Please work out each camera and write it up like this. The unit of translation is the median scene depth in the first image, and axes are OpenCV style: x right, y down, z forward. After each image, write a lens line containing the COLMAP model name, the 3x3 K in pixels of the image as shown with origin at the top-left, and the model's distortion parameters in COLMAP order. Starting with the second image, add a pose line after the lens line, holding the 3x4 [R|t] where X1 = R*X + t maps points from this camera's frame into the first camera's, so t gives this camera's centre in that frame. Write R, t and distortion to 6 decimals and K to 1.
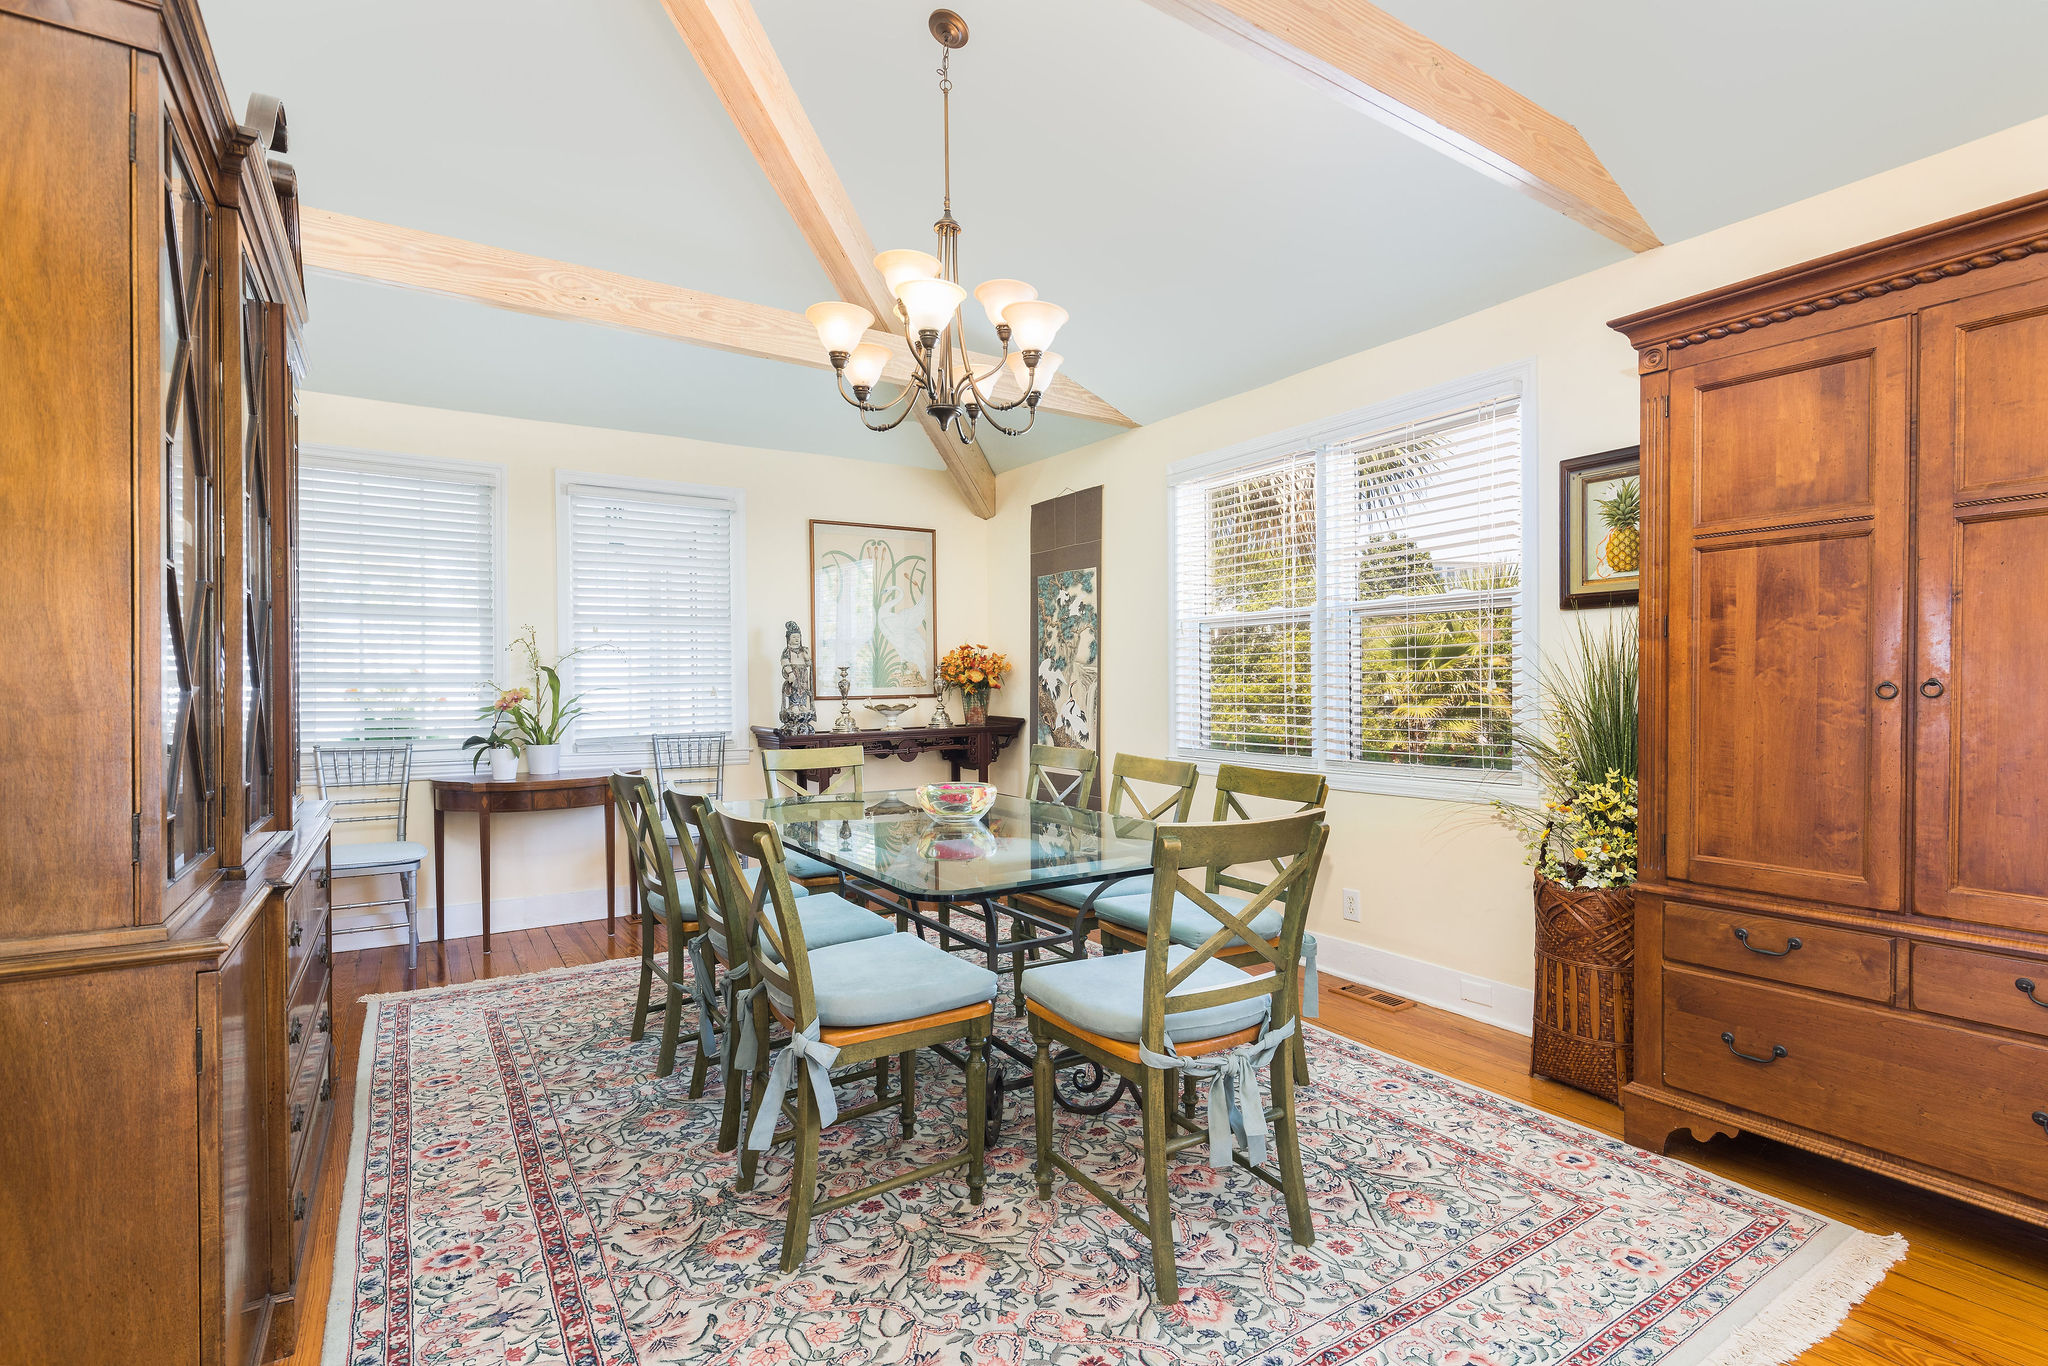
lens RADIAL K [[957.2, 0, 1027.4], [0, 957.2, 687.3], [0, 0, 1]] dist [-0.005884, -0.000397]
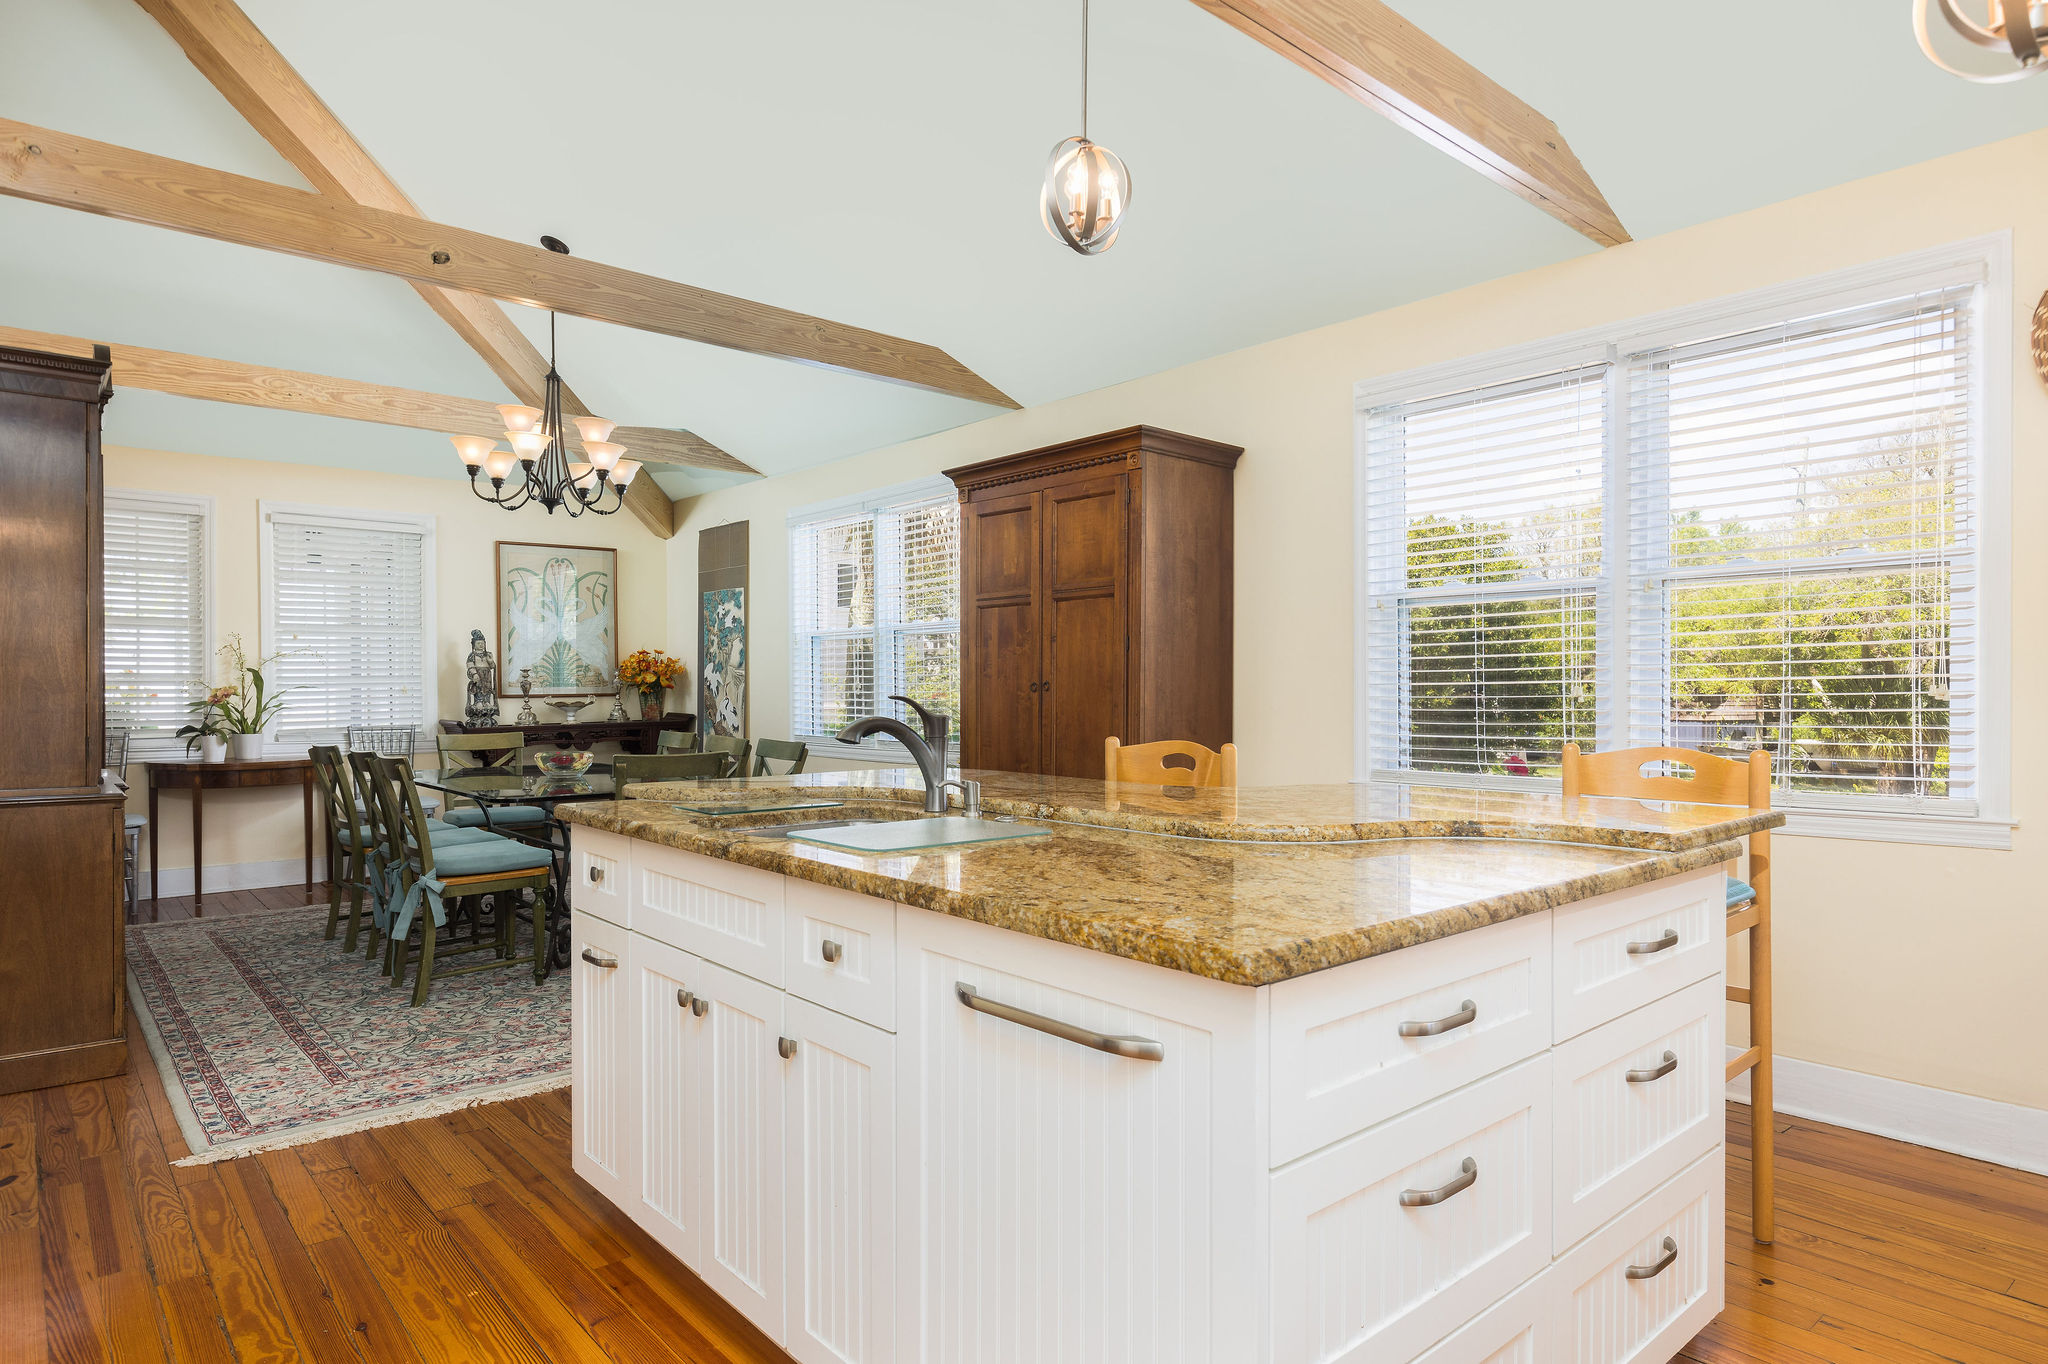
lens RADIAL K [[1169.3, 0, 1020.0], [0, 1169.3, 685.9], [0, 0, 1]] dist [0.003530, 0.000612]
pose [[0.990726, 0.002655, 0.135848, 0.242127], [-0.002042, 0.999987, -0.004651, 0.004942], [-0.135859, 0.004331, 0.990719, -0.563985]]
